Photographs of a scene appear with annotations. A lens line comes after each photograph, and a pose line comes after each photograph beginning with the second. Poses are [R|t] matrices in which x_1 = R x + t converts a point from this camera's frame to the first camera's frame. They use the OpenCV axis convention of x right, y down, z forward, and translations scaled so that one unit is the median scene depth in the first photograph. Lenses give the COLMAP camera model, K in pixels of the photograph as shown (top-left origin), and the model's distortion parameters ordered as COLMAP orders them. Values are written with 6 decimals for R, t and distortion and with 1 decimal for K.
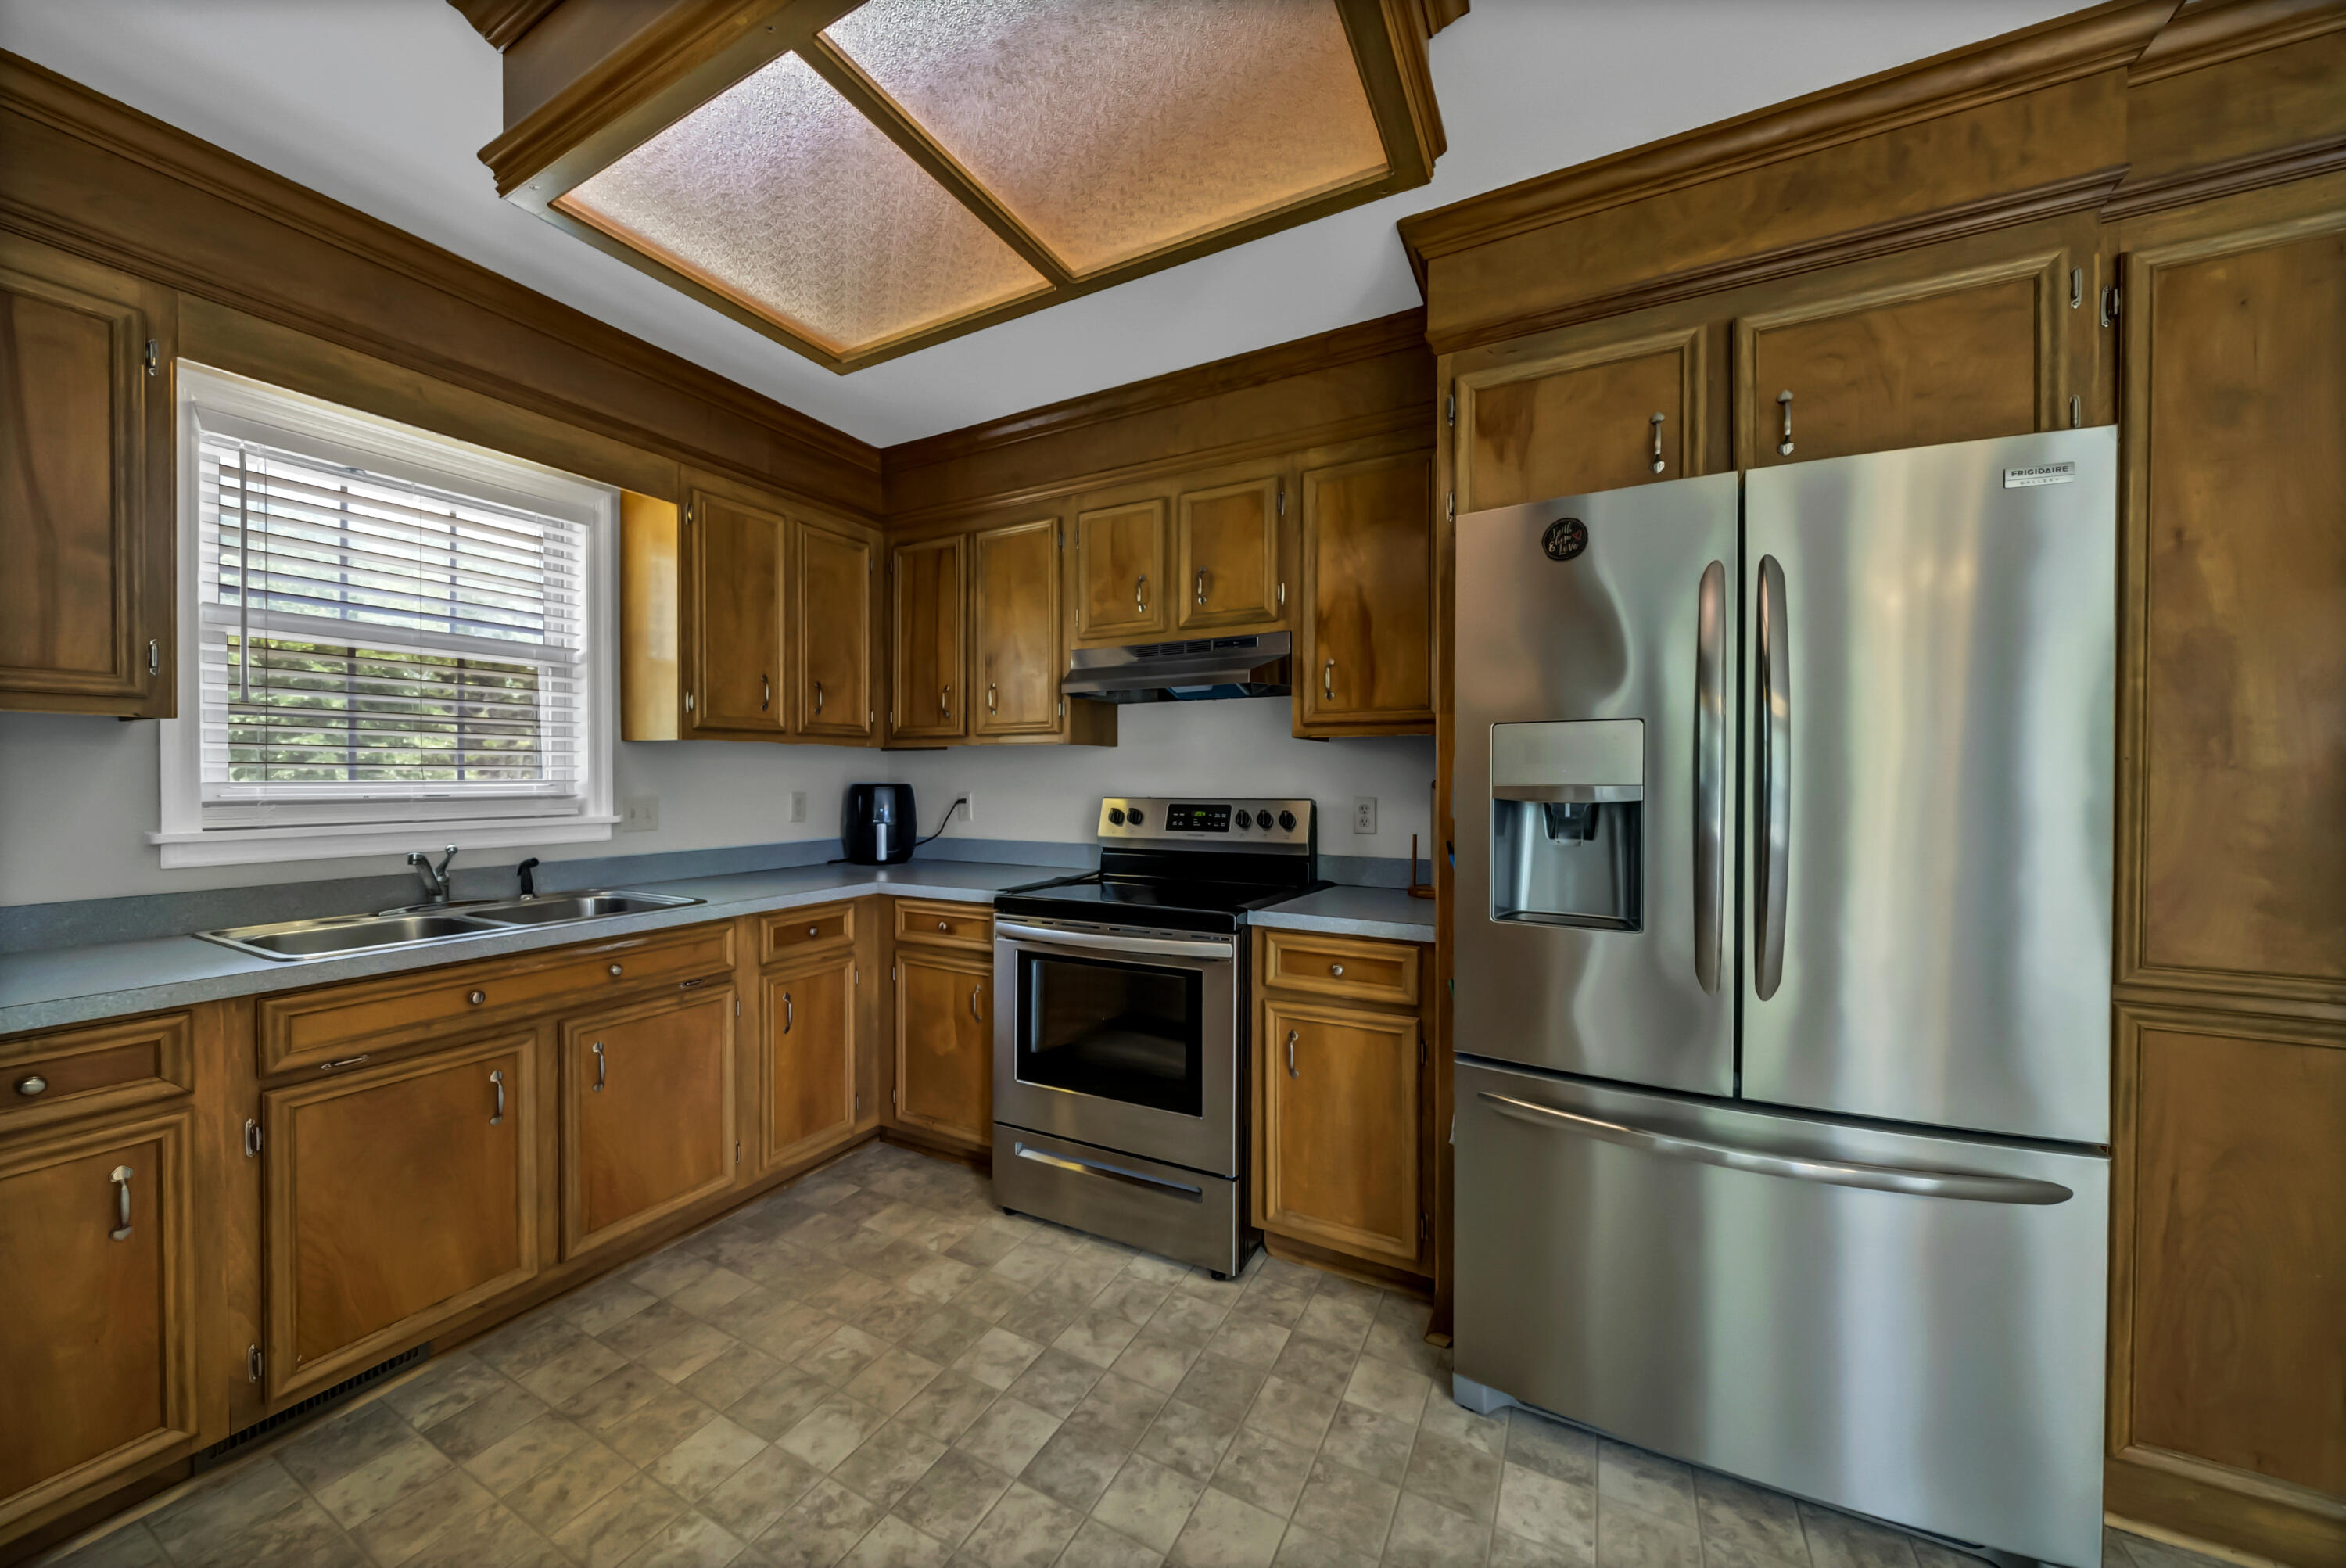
lens RADIAL K [[843.2, 0, 1176.4], [0, 843.2, 788.2], [0, 0, 1]] dist [-0.007512, 0.000561]
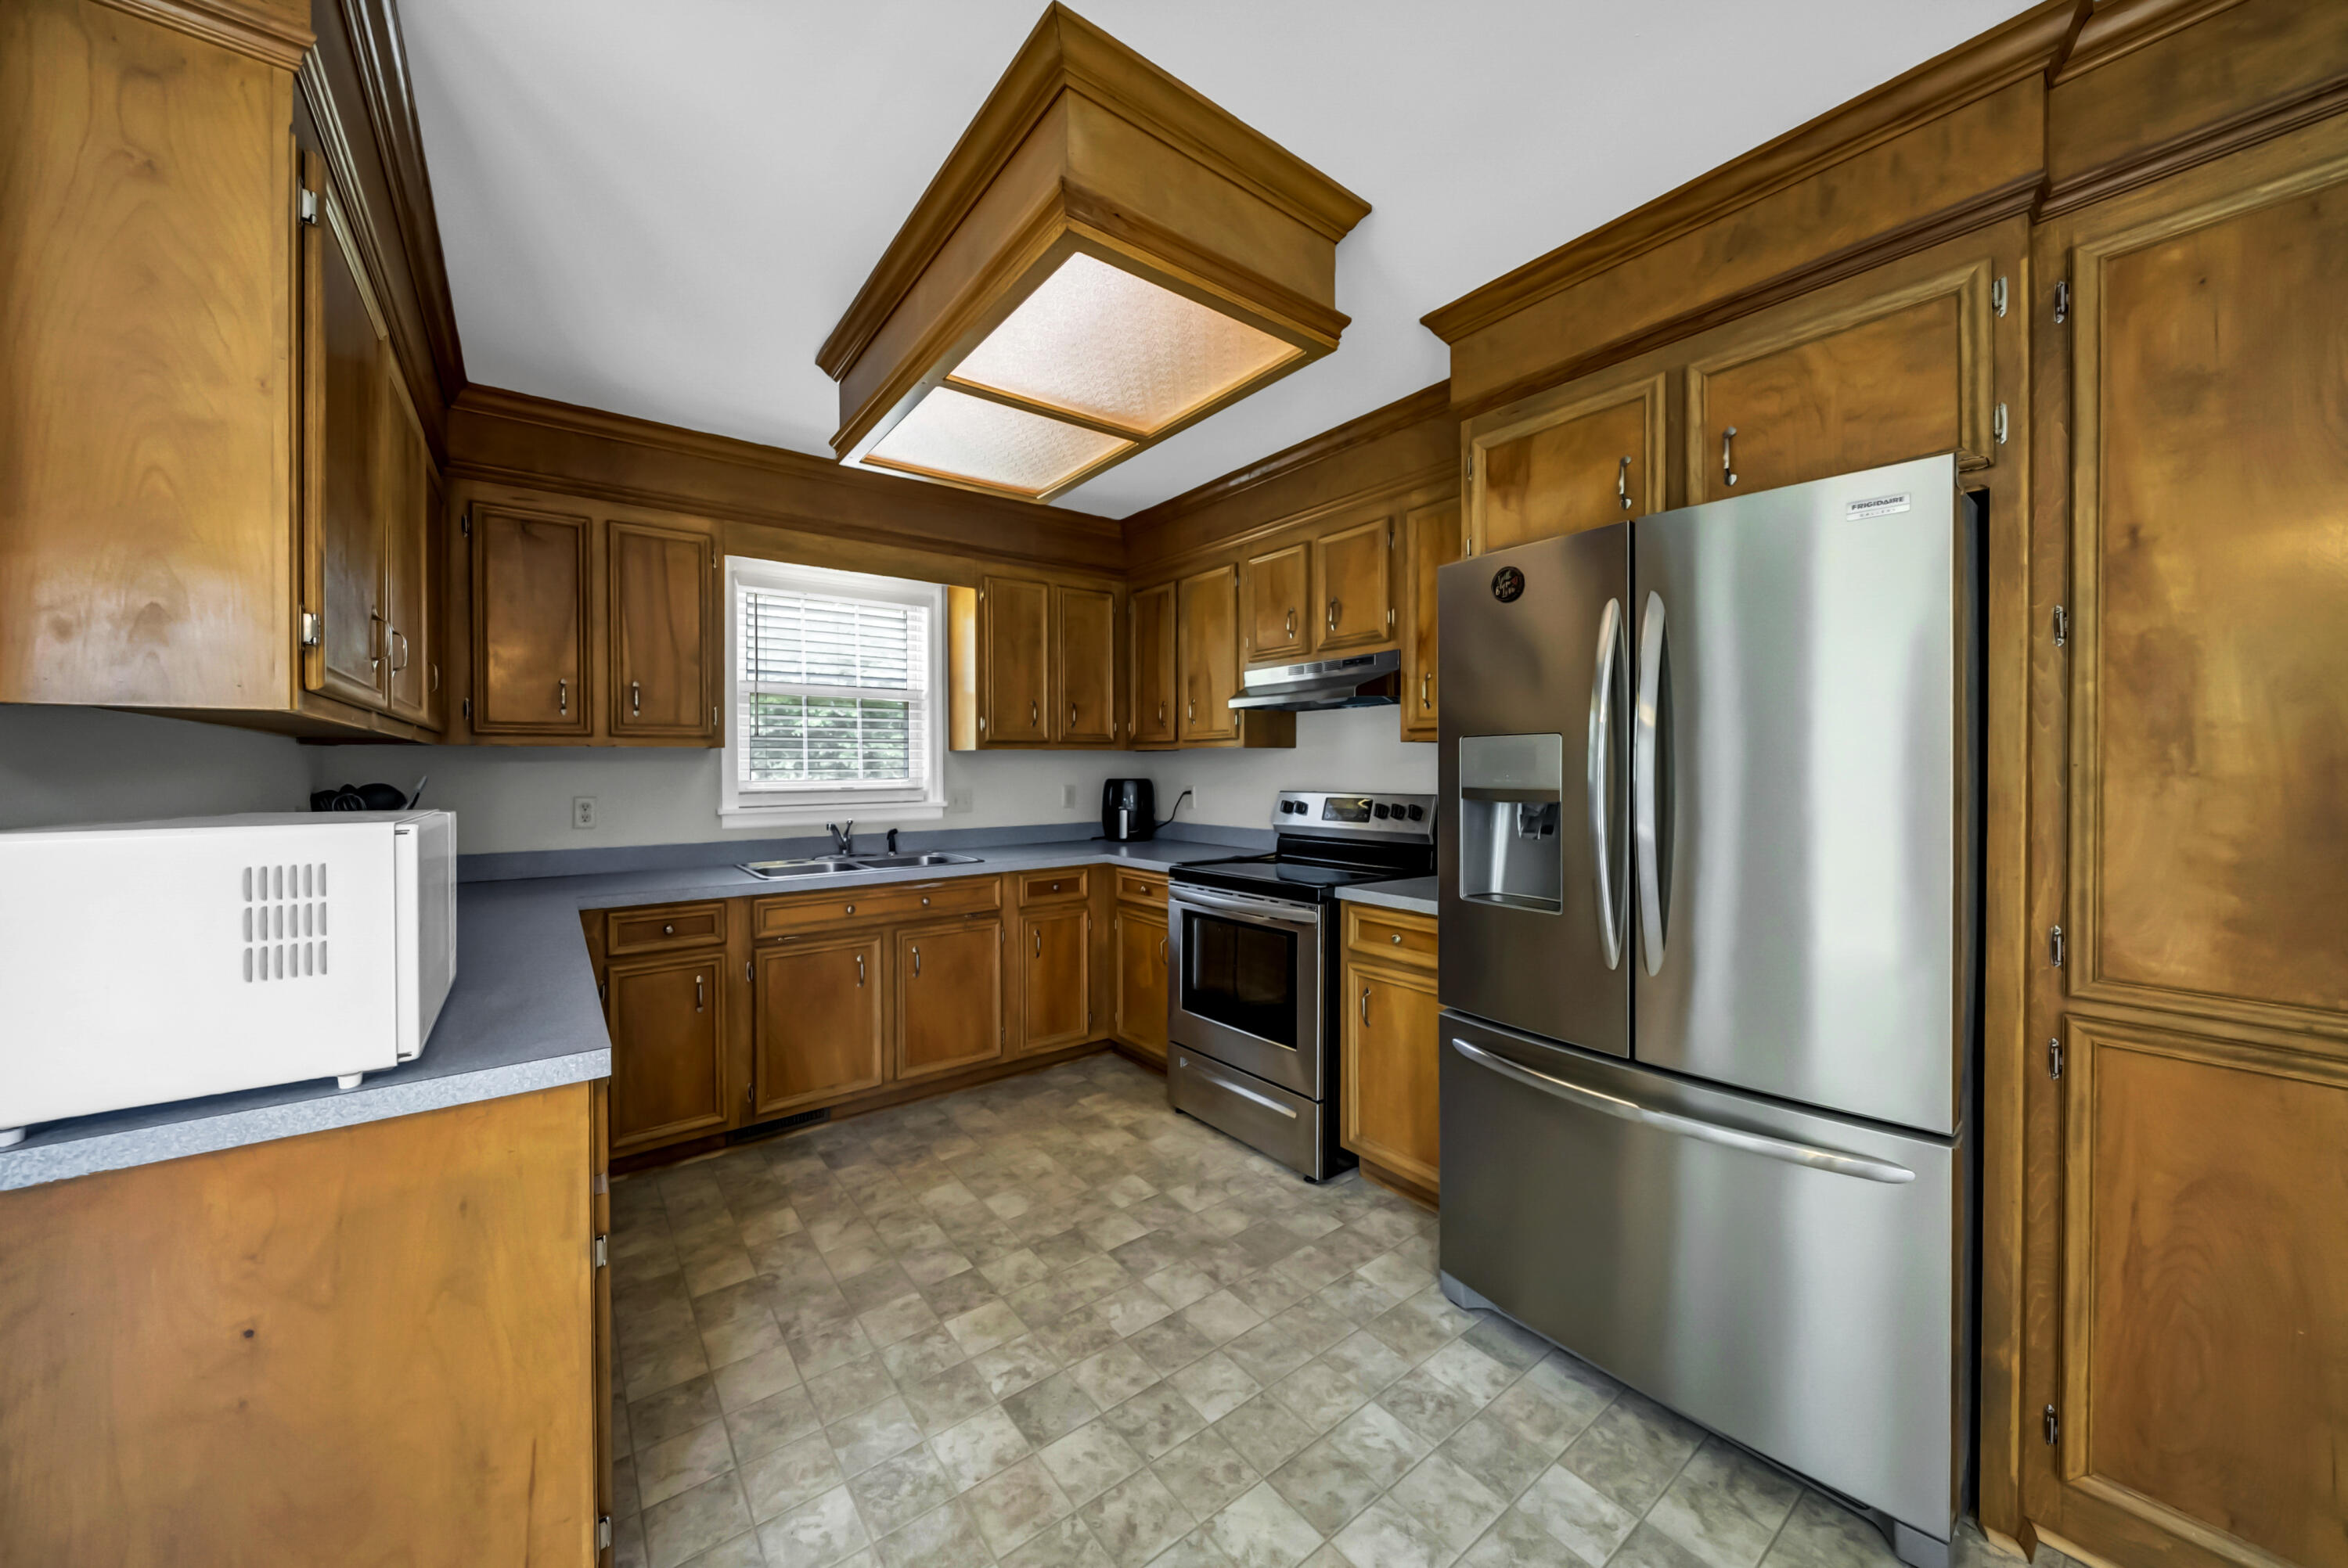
lens RADIAL K [[843.8, 0, 1136.2], [0, 843.8, 773.2], [0, 0, 1]] dist [-0.007512, 0.000561]
pose [[0.896698, -0.002222, -0.442638, 0.408696], [0.001005, 0.999995, -0.002985, -0.017164], [0.442642, 0.002231, 0.896696, -0.250110]]
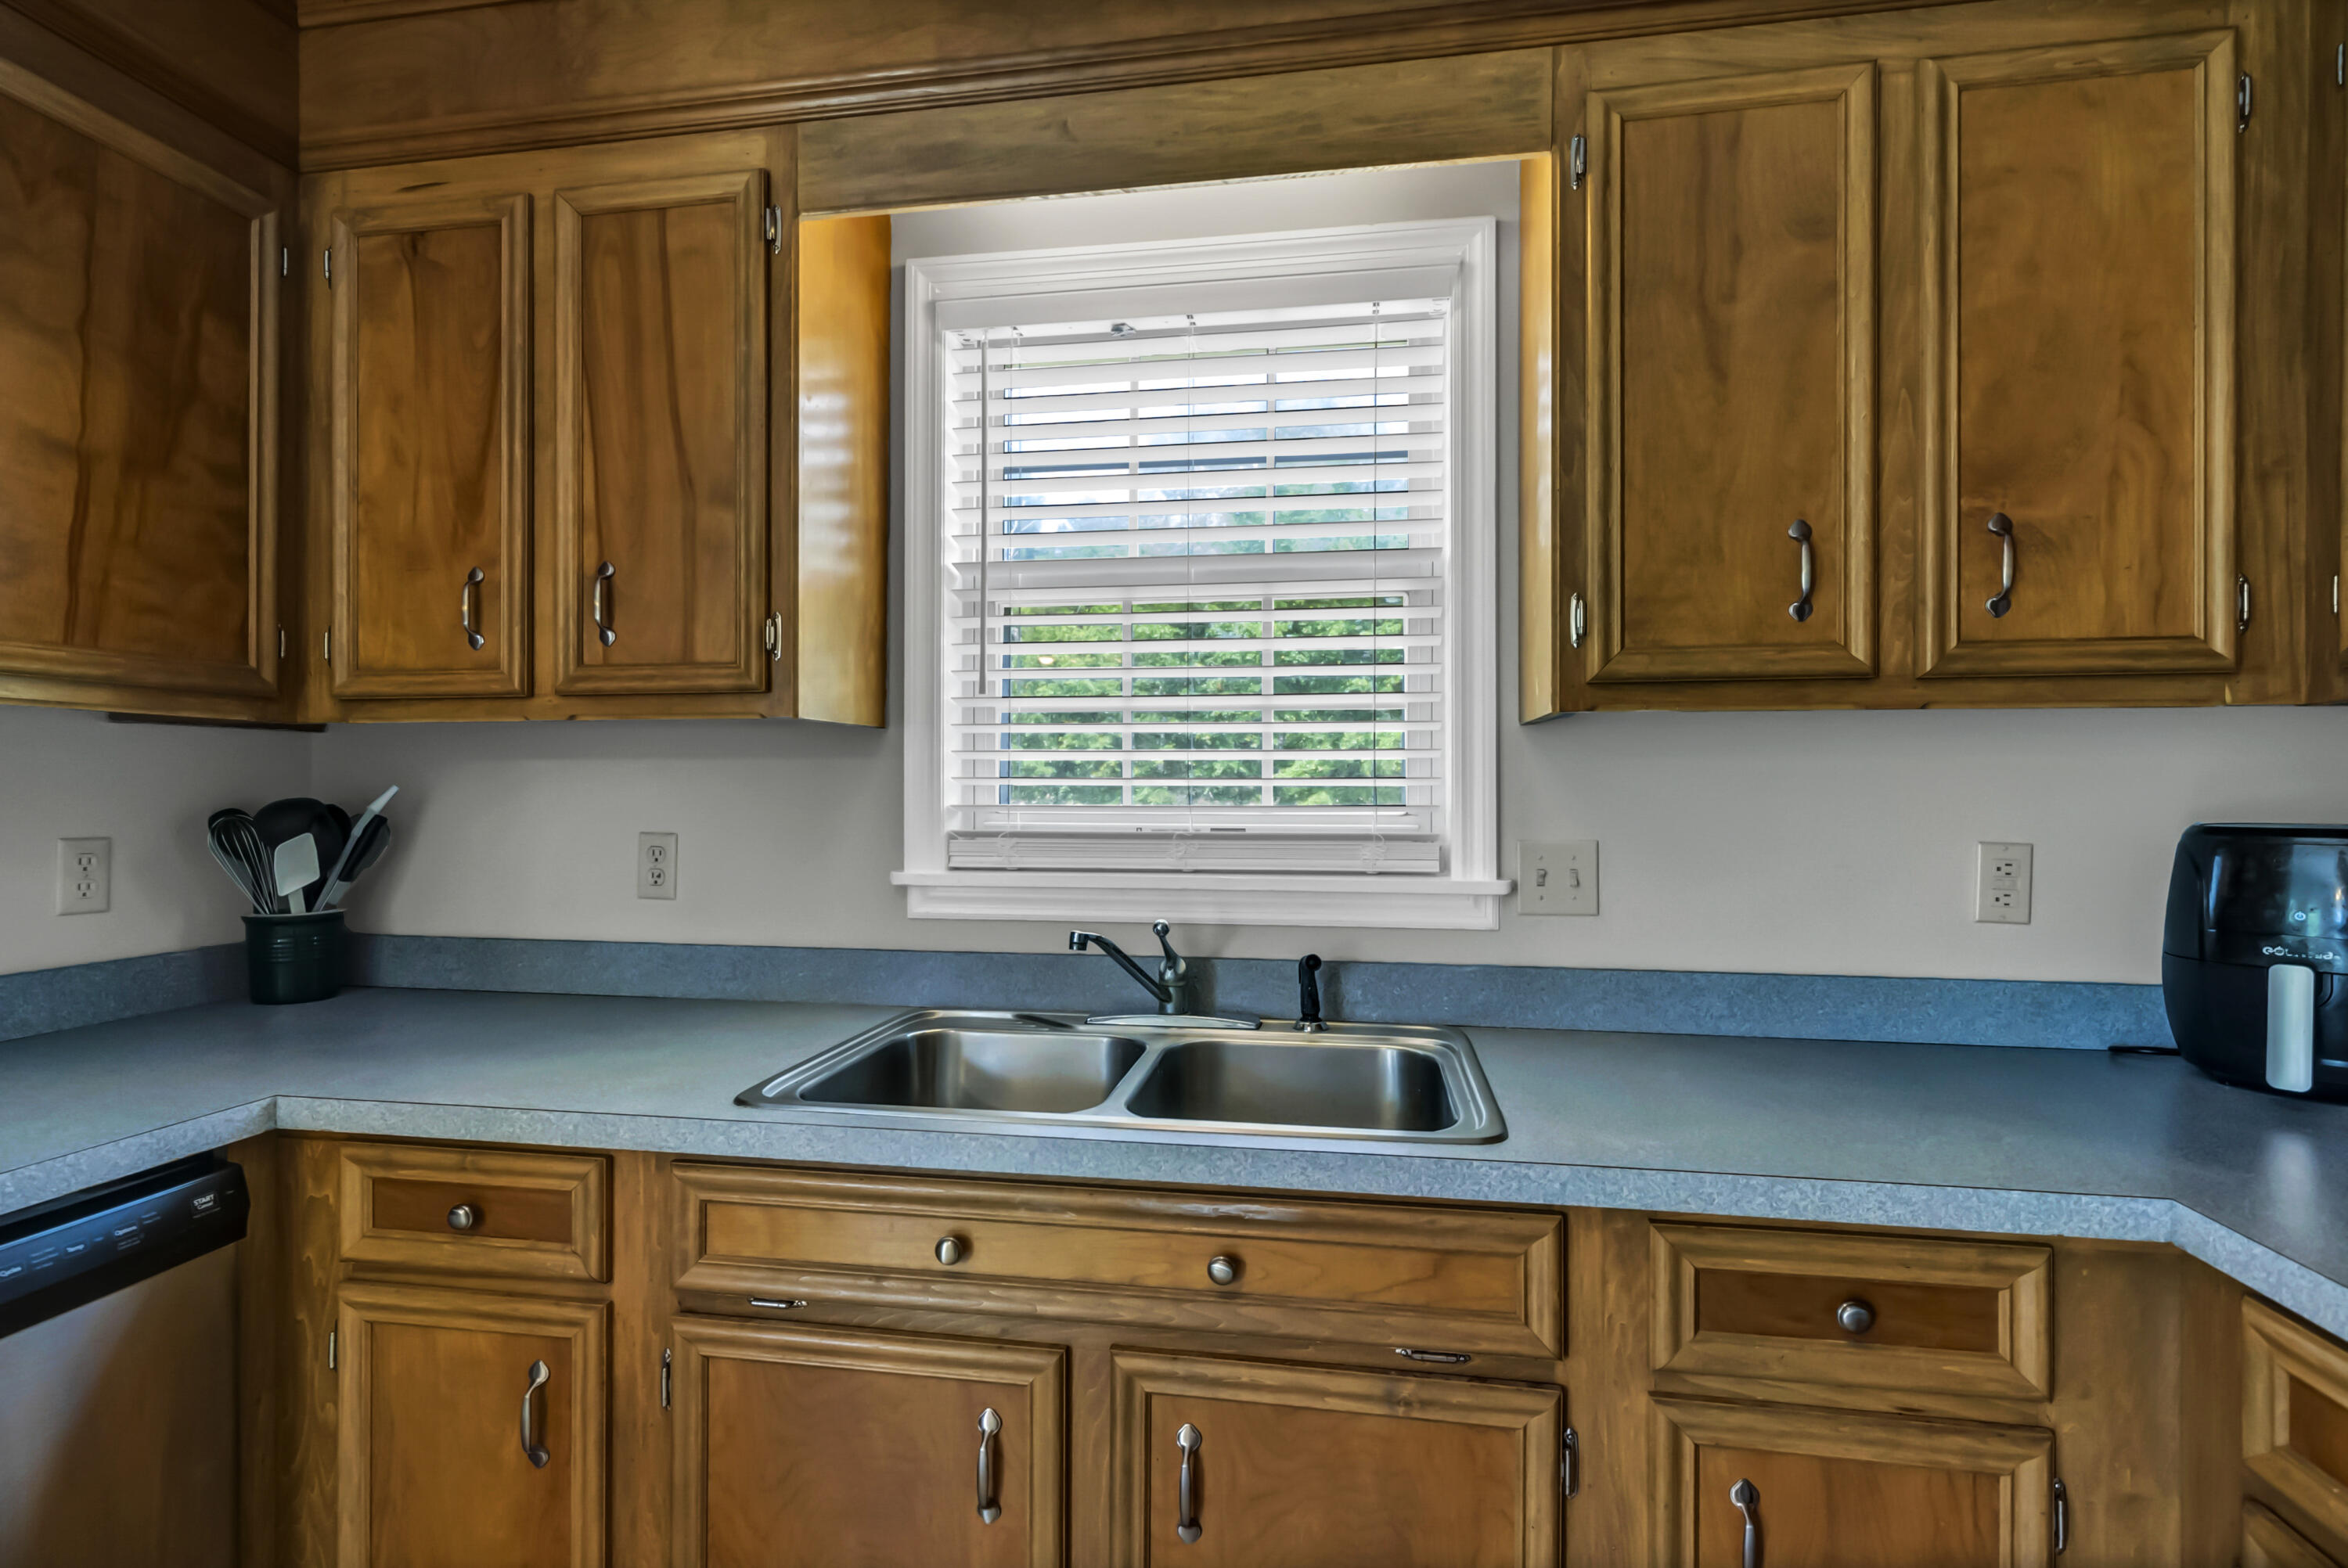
lens RADIAL K [[1115.2, 0, 1113.0], [0, 1115.2, 793.8], [0, 0, 1]] dist [0.004954, -0.000738]
pose [[0.292045, 0.002310, -0.956402, -0.169342], [-0.013237, 0.999911, -0.001626, -0.018623], [0.956313, 0.013135, 0.292049, 0.855289]]
